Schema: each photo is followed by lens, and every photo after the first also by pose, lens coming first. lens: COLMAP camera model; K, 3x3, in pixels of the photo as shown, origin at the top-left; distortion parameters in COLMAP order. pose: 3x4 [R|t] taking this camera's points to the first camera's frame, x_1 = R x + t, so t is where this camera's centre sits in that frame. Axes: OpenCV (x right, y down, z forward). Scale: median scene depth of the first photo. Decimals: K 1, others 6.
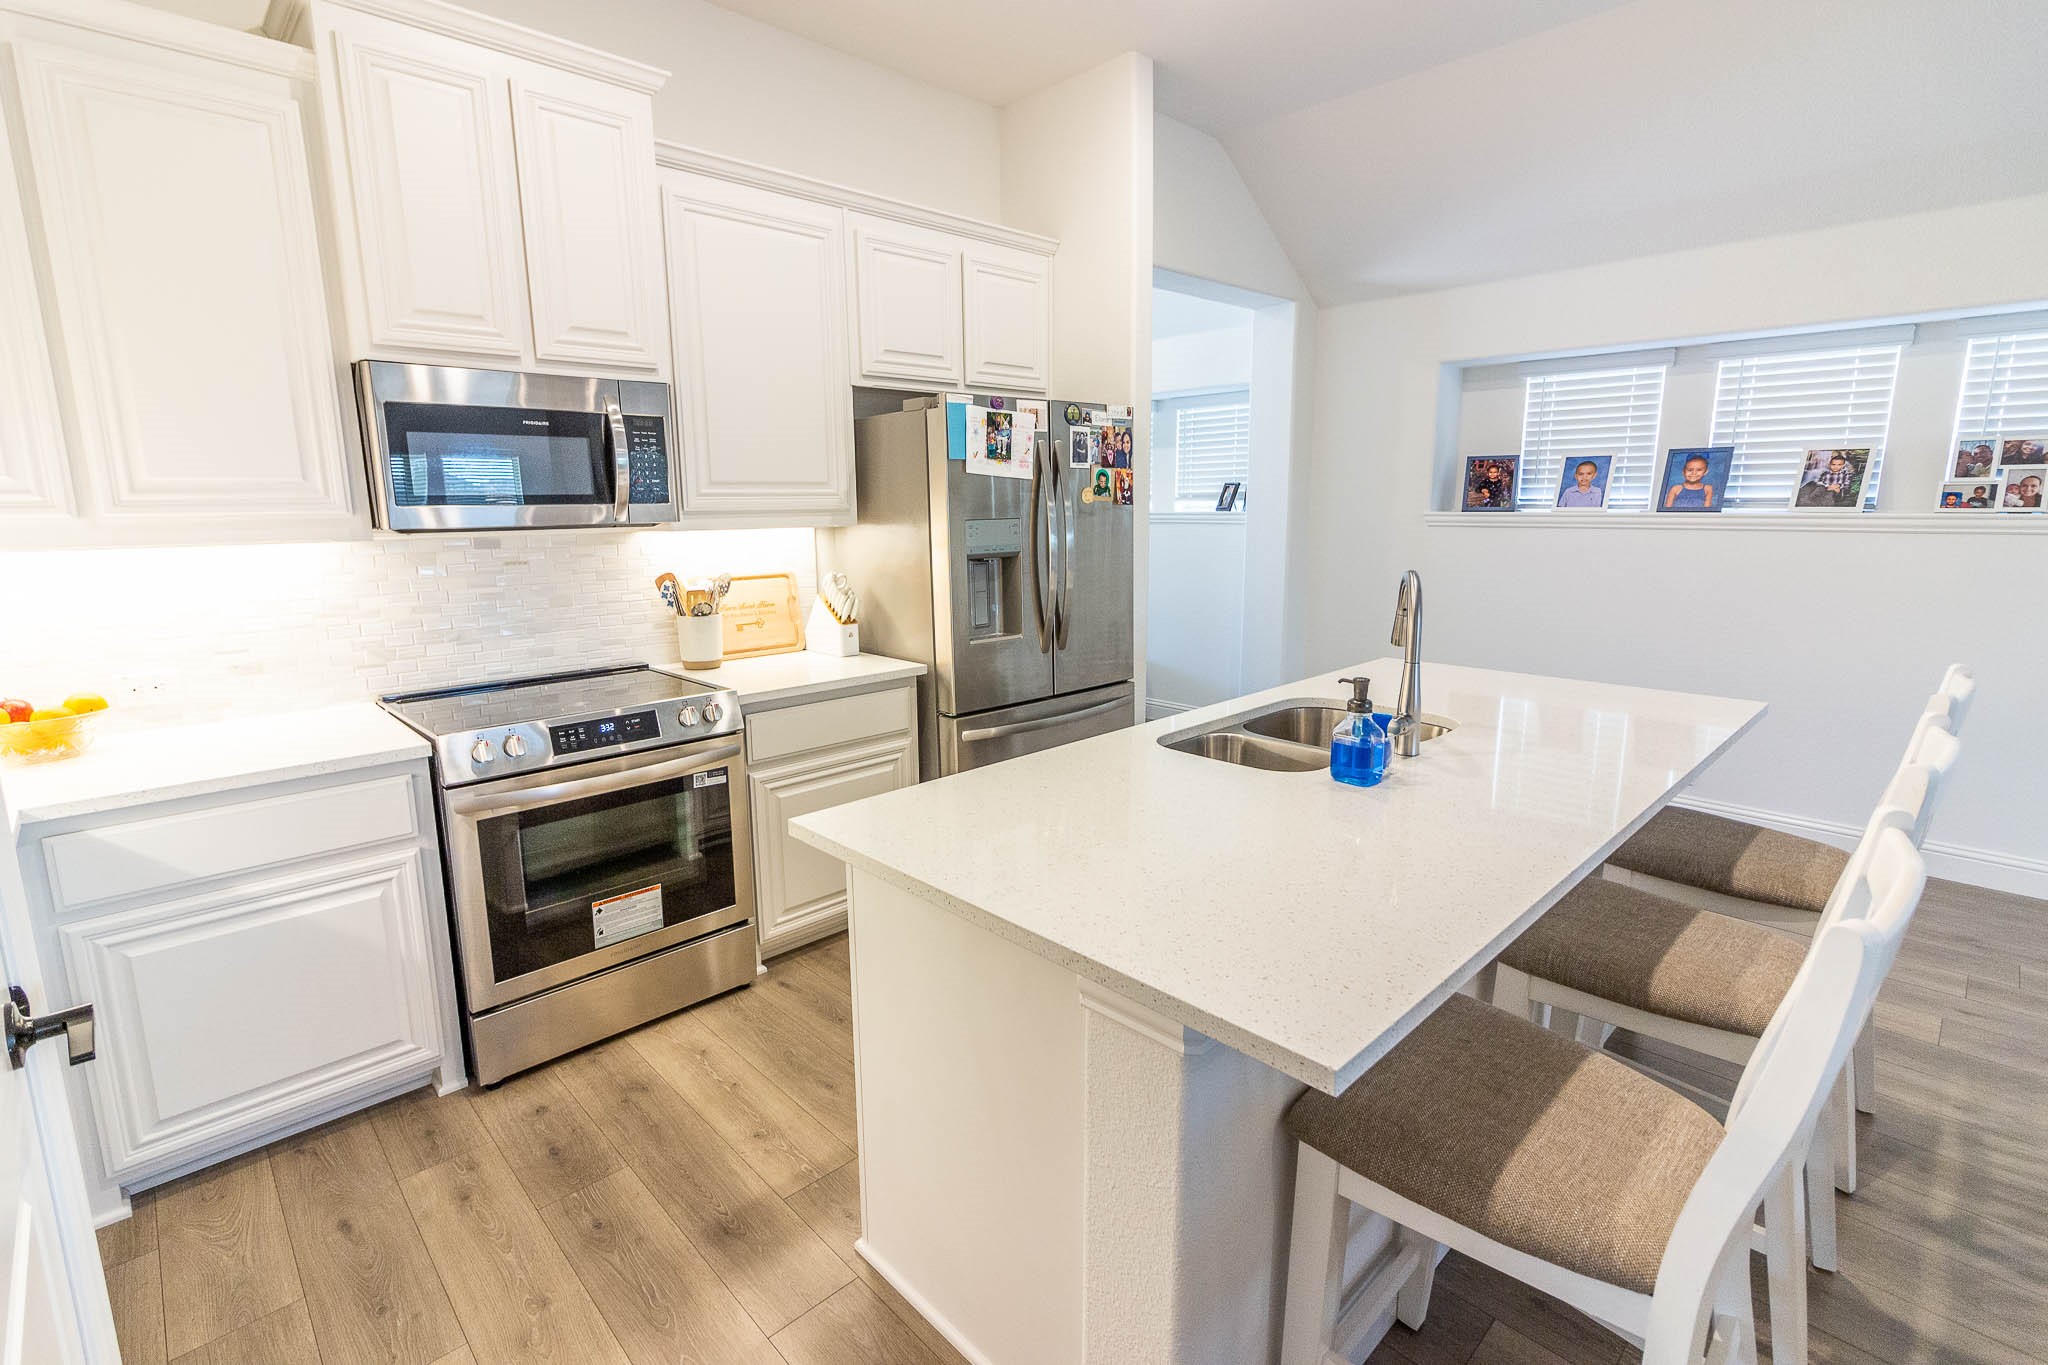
lens RADIAL K [[940.1, 0, 1010.1], [0, 940.1, 666.6], [0, 0, 1]] dist [-0.002505, 0.000019]
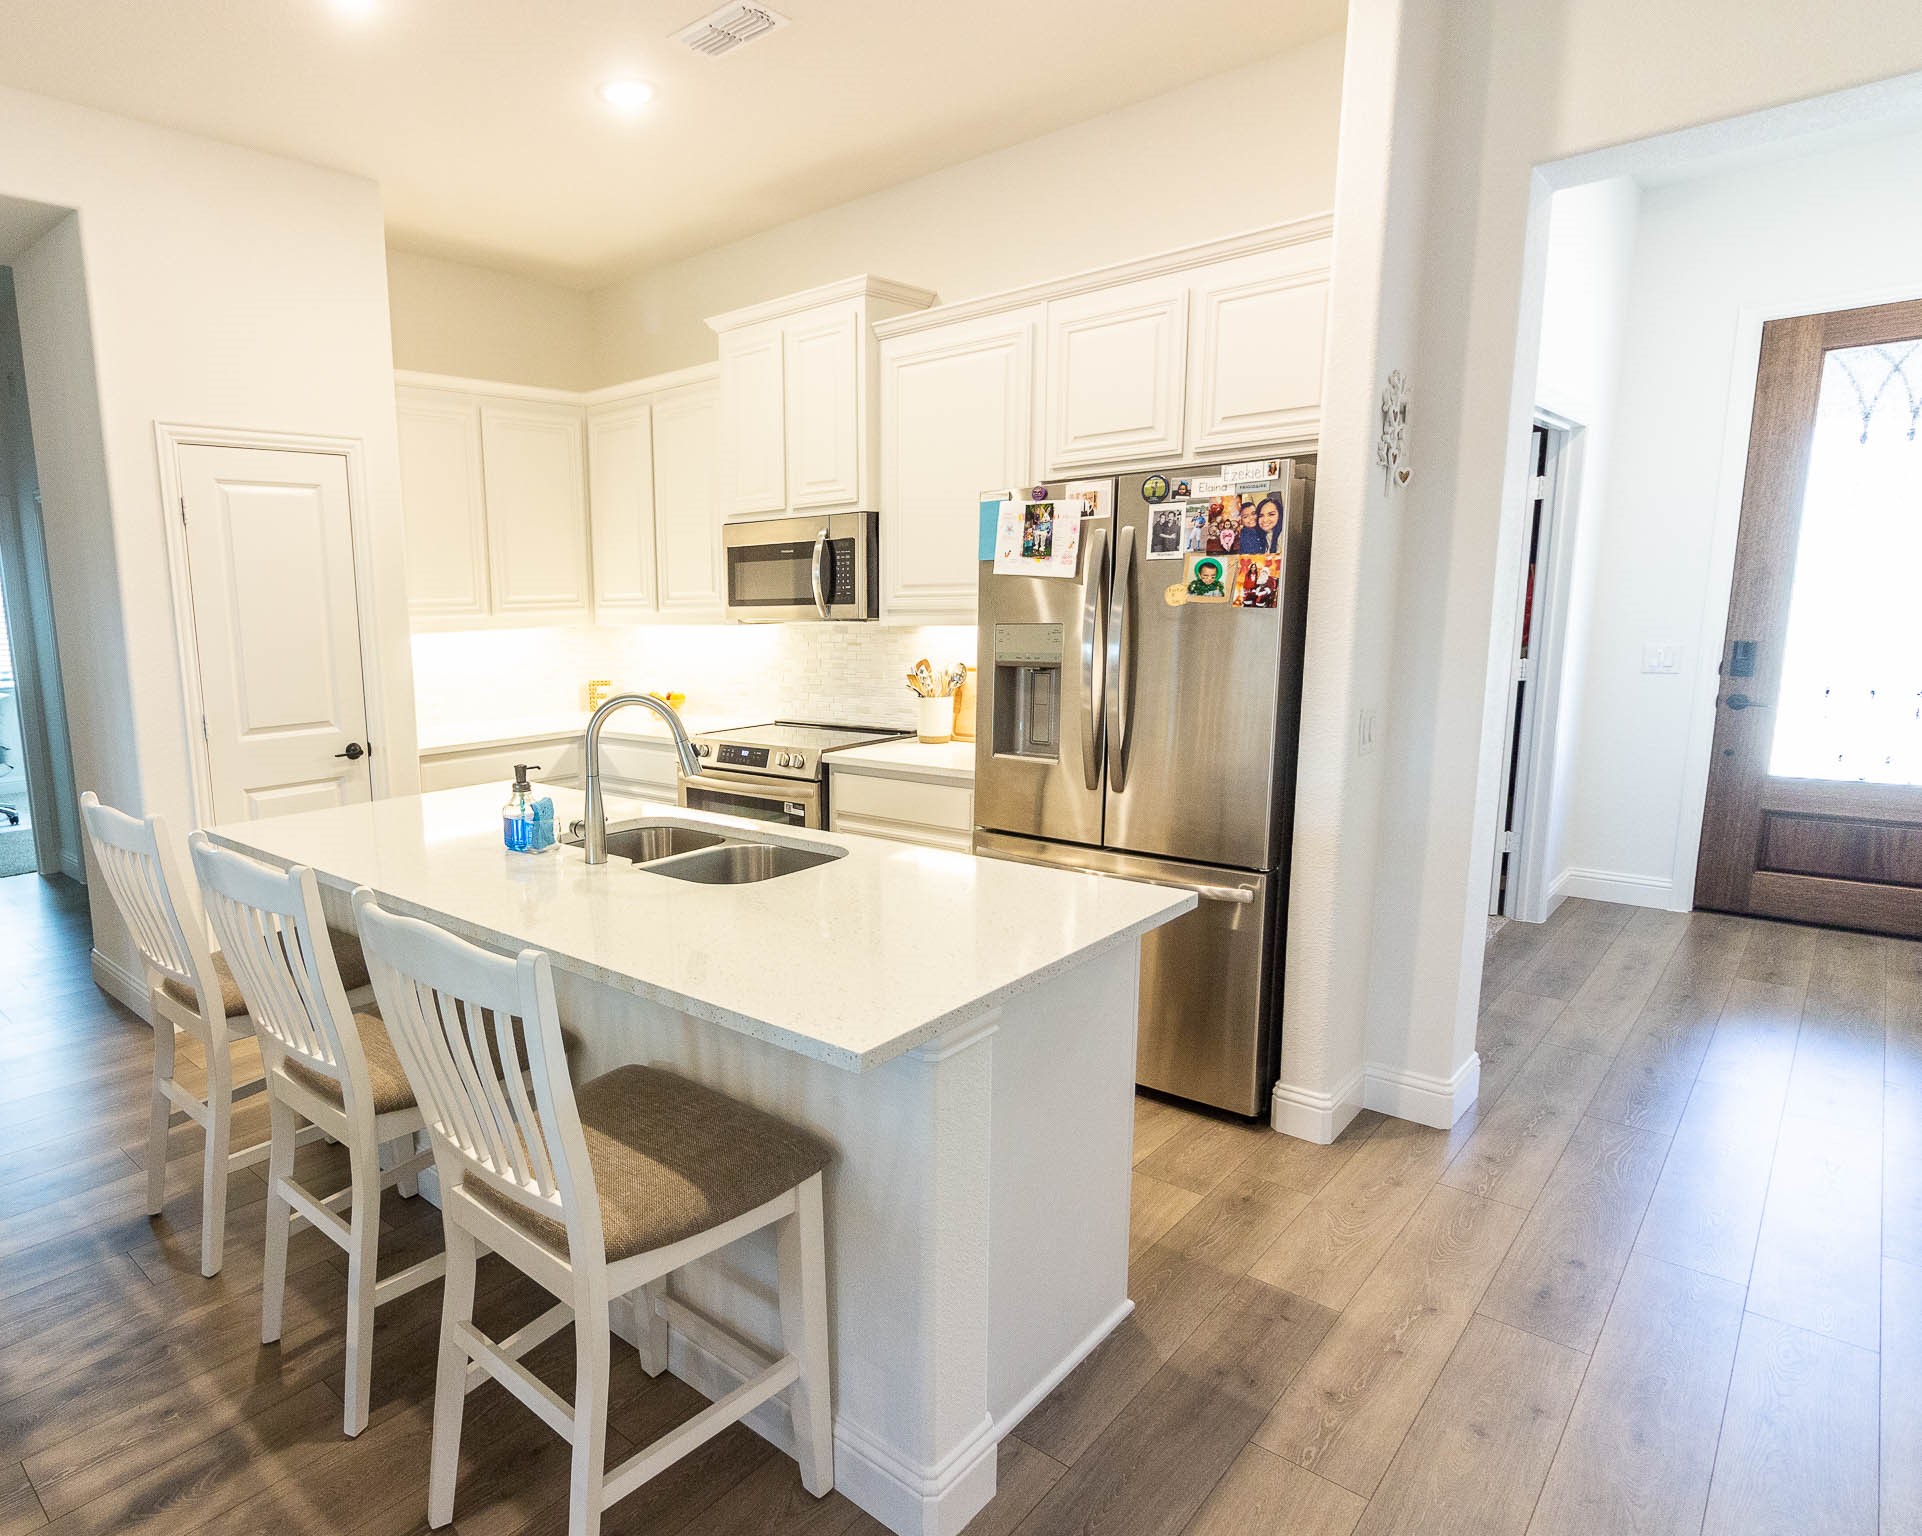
lens RADIAL K [[1118.9, 0, 724.0], [0, 1118.9, 787.6], [0, 0, 1]] dist [-0.003344, 0.002325]
pose [[0.016921, 0.177415, -0.983991, 1.040800], [-0.149784, 0.973476, 0.172944, -0.144219], [0.988574, 0.144459, 0.043046, 0.682272]]
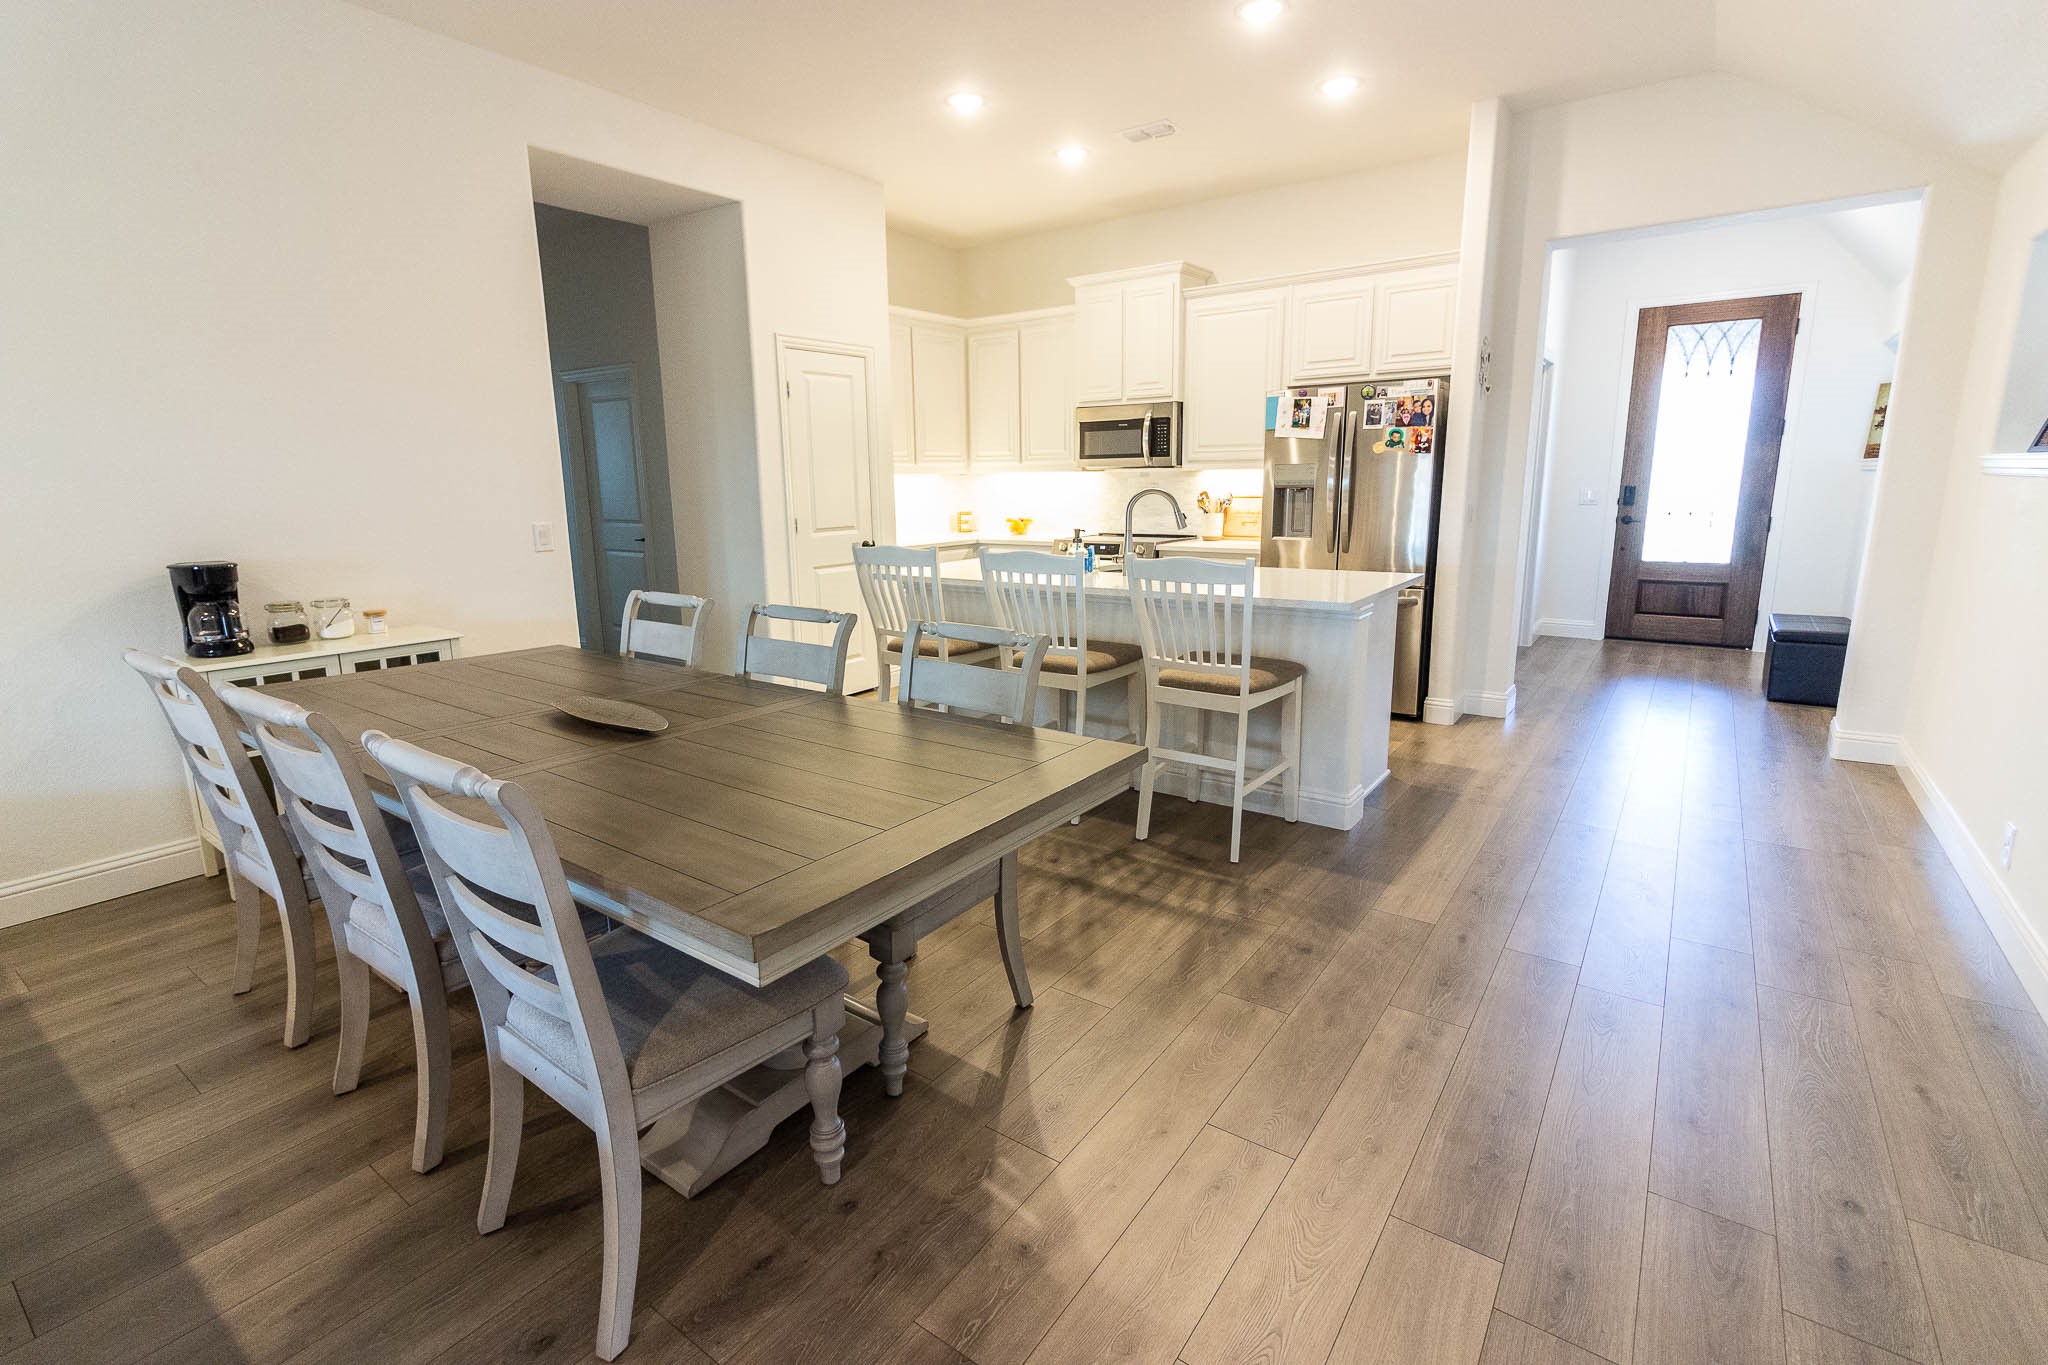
lens RADIAL K [[940.1, 0, 1027.6], [0, 940.1, 669.5], [0, 0, 1]] dist [-0.002505, 0.000019]
pose [[0.193143, 0.206325, -0.959232, 1.534422], [-0.158211, 0.971396, 0.177086, -0.023878], [0.968331, 0.117558, 0.220261, 0.220281]]
